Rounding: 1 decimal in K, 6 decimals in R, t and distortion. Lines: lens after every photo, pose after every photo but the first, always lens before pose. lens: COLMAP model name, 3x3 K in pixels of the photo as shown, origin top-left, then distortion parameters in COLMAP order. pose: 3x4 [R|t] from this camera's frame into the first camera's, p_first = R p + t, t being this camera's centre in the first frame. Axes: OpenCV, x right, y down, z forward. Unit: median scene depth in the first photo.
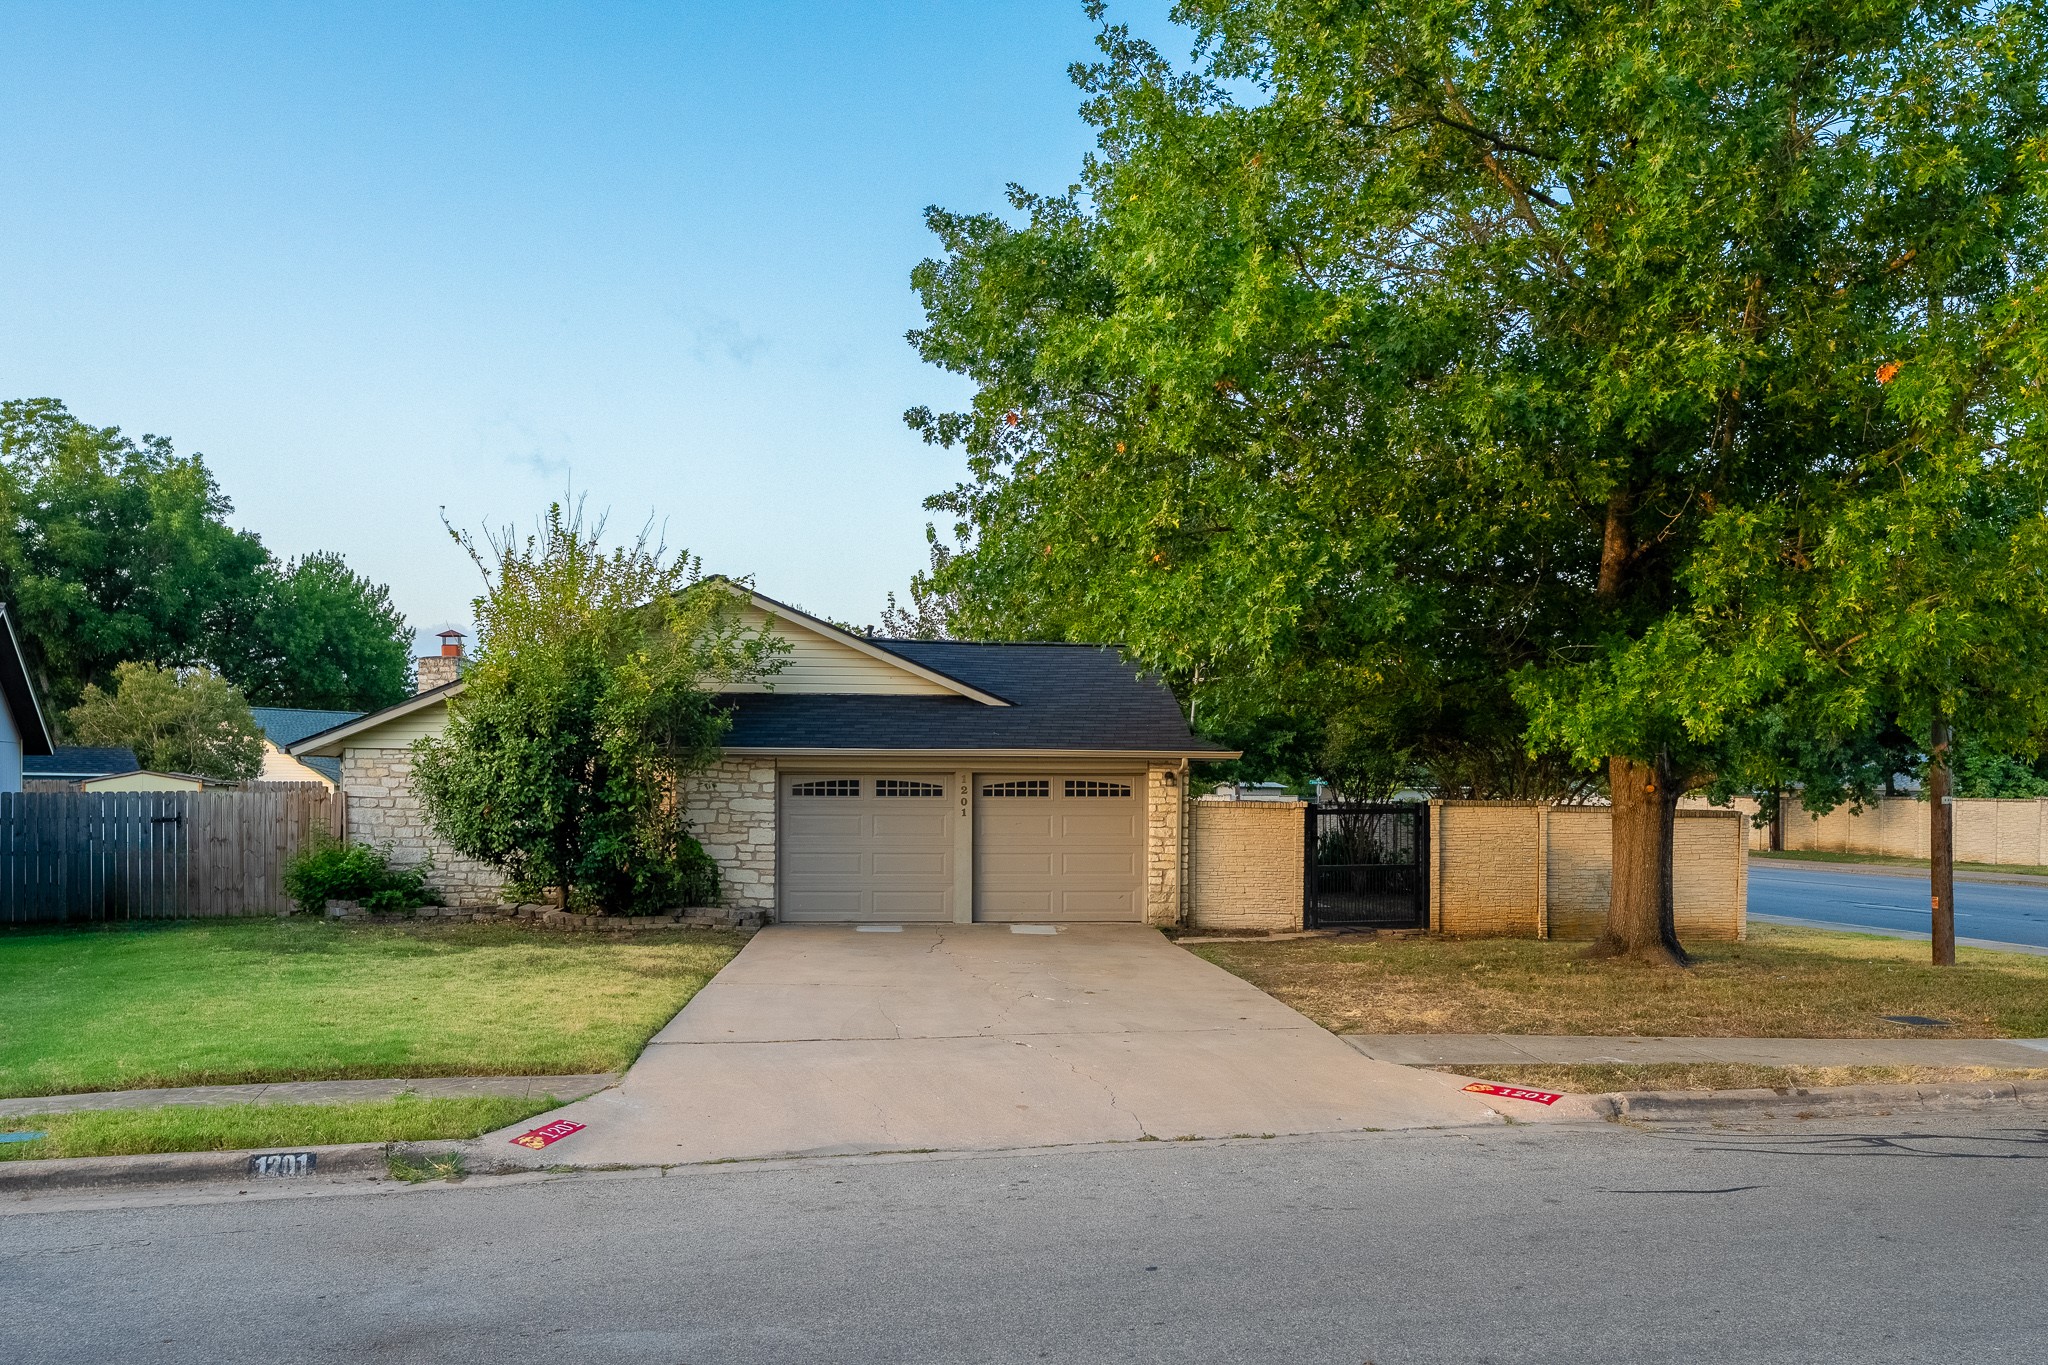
lens RADIAL K [[1461.8, 0, 1024.6], [0, 1461.8, 678.1], [0, 0, 1]] dist [0.006443, 0.001967]
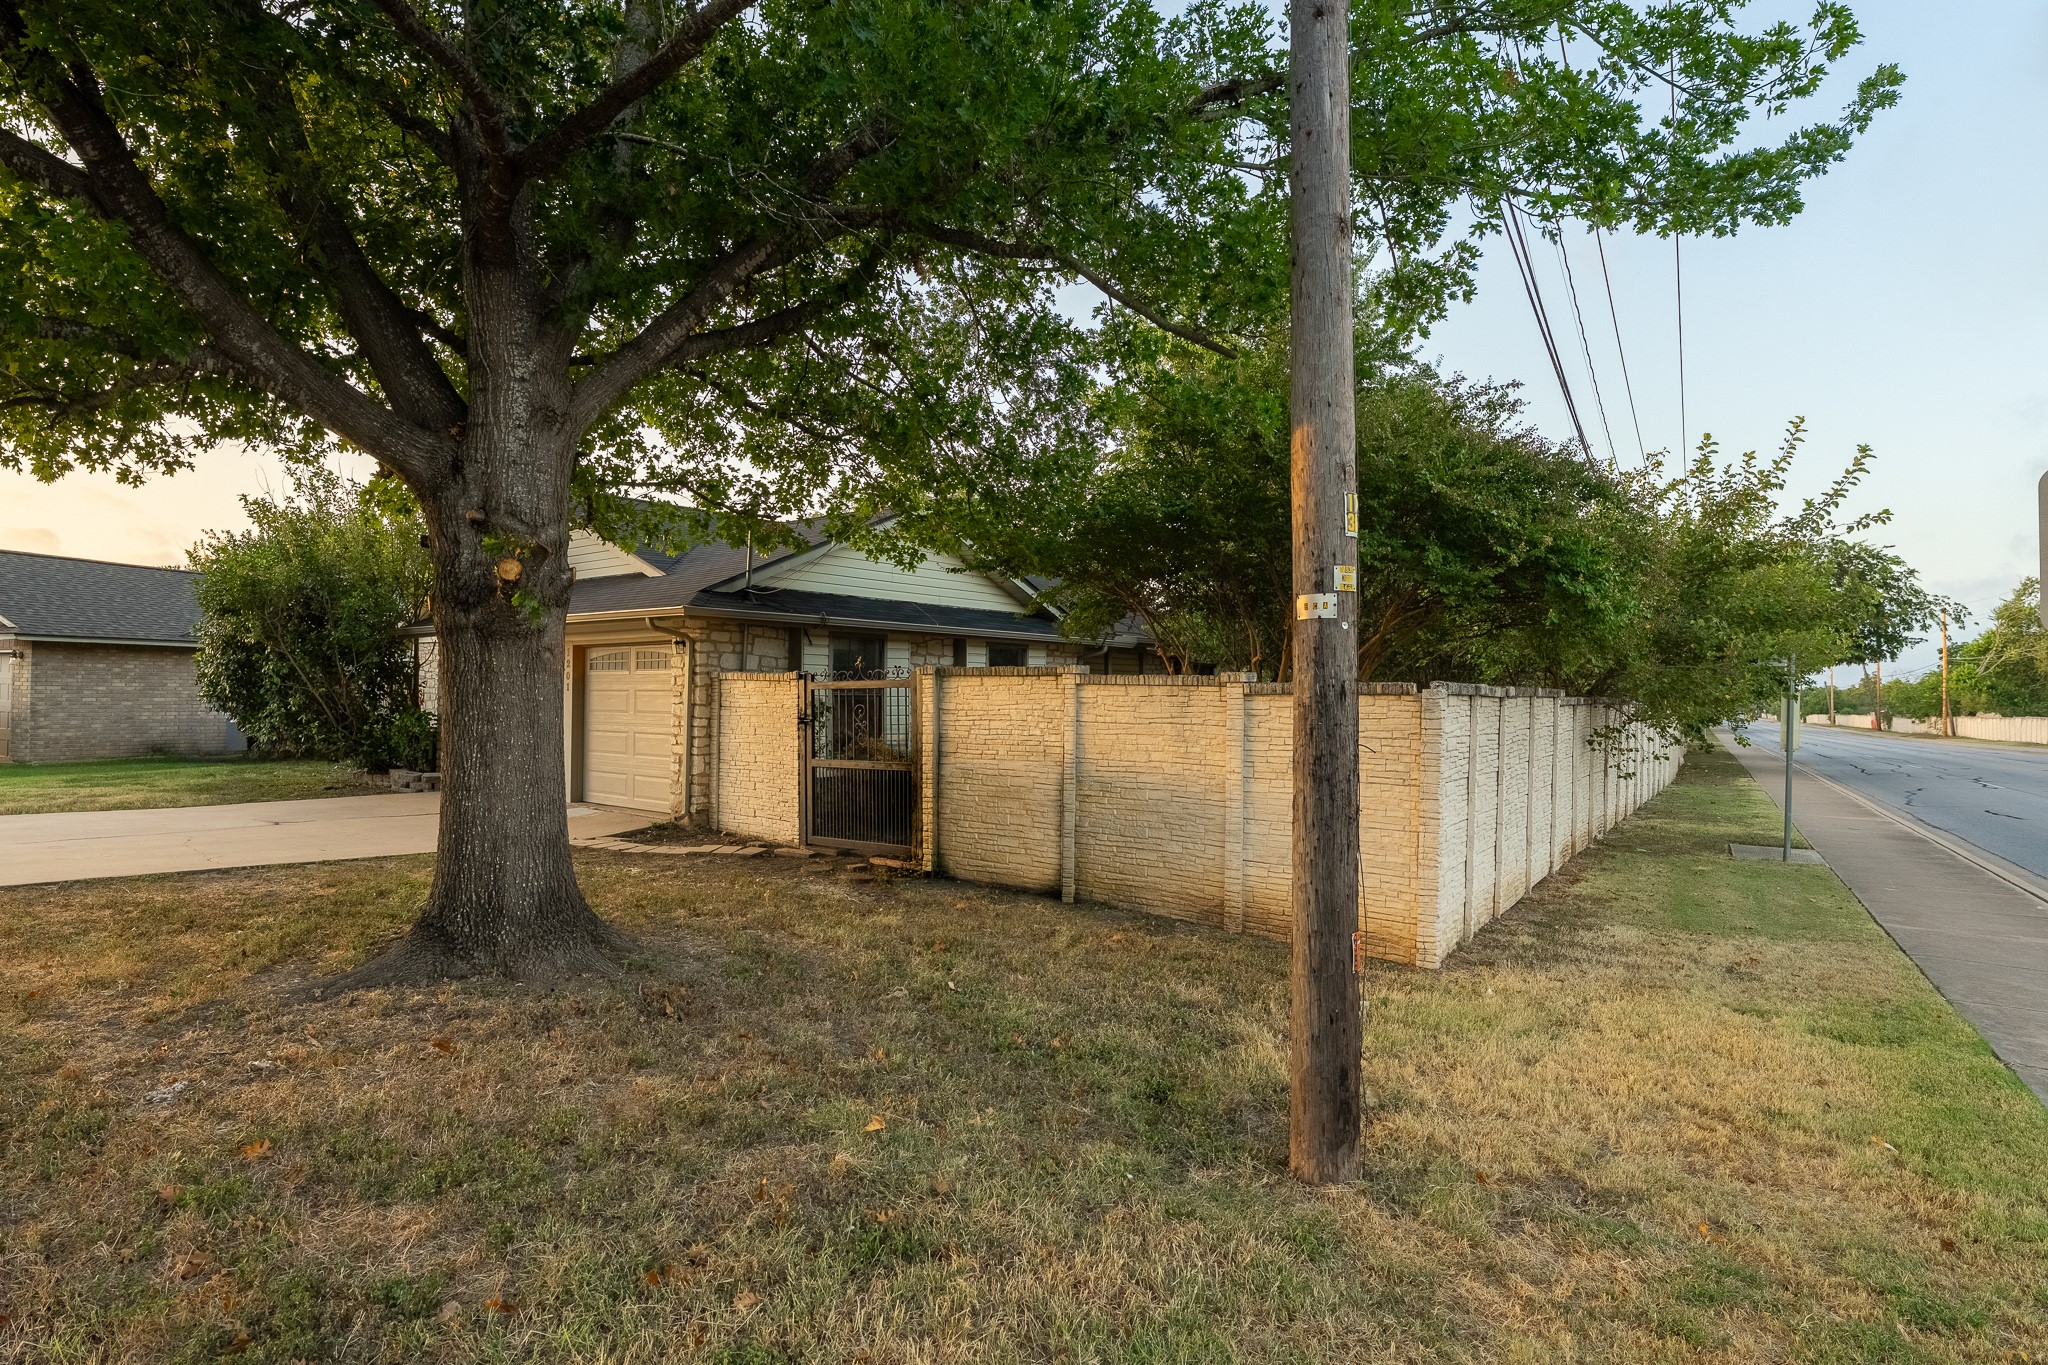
lens RADIAL K [[961.2, 0, 1019.8], [0, 961.2, 694.8], [0, 0, 1]] dist [-0.002794, -0.000264]
pose [[0.747909, 0.001753, -0.663799, 0.597986], [0.036020, 0.998416, 0.043220, 0.080666], [0.662823, -0.056235, 0.746661, 0.725601]]
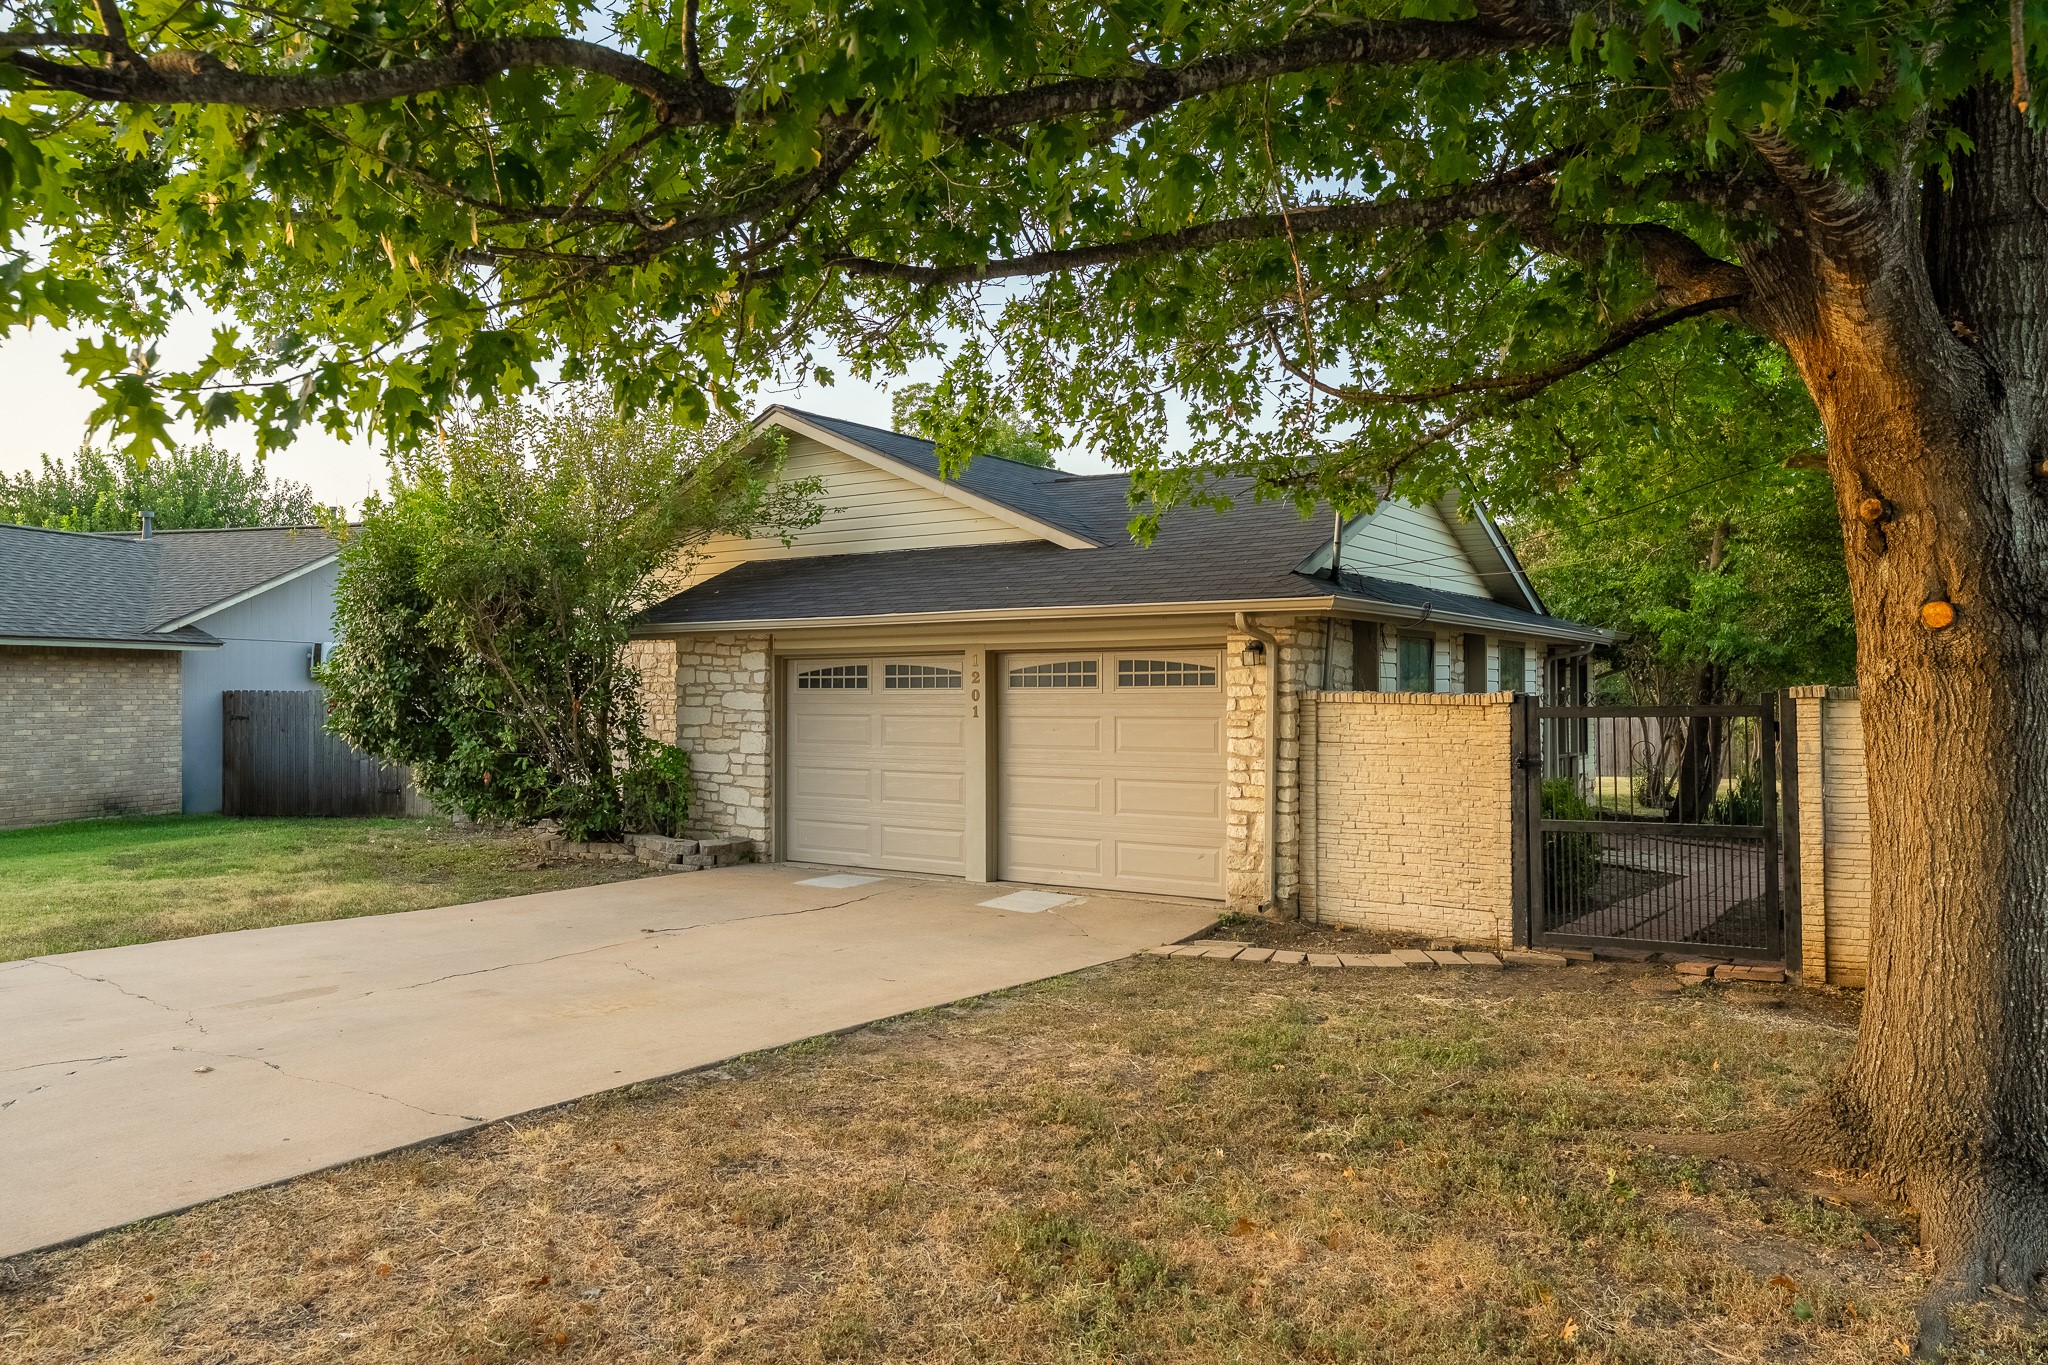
lens RADIAL K [[1461.8, 0, 1027.3], [0, 1461.8, 687.2], [0, 0, 1]] dist [0.006443, 0.001967]
pose [[0.759012, -0.010312, -0.650995, 0.396226], [0.047213, 0.998114, 0.039235, 0.056713], [0.649362, -0.060515, 0.758068, 0.524085]]
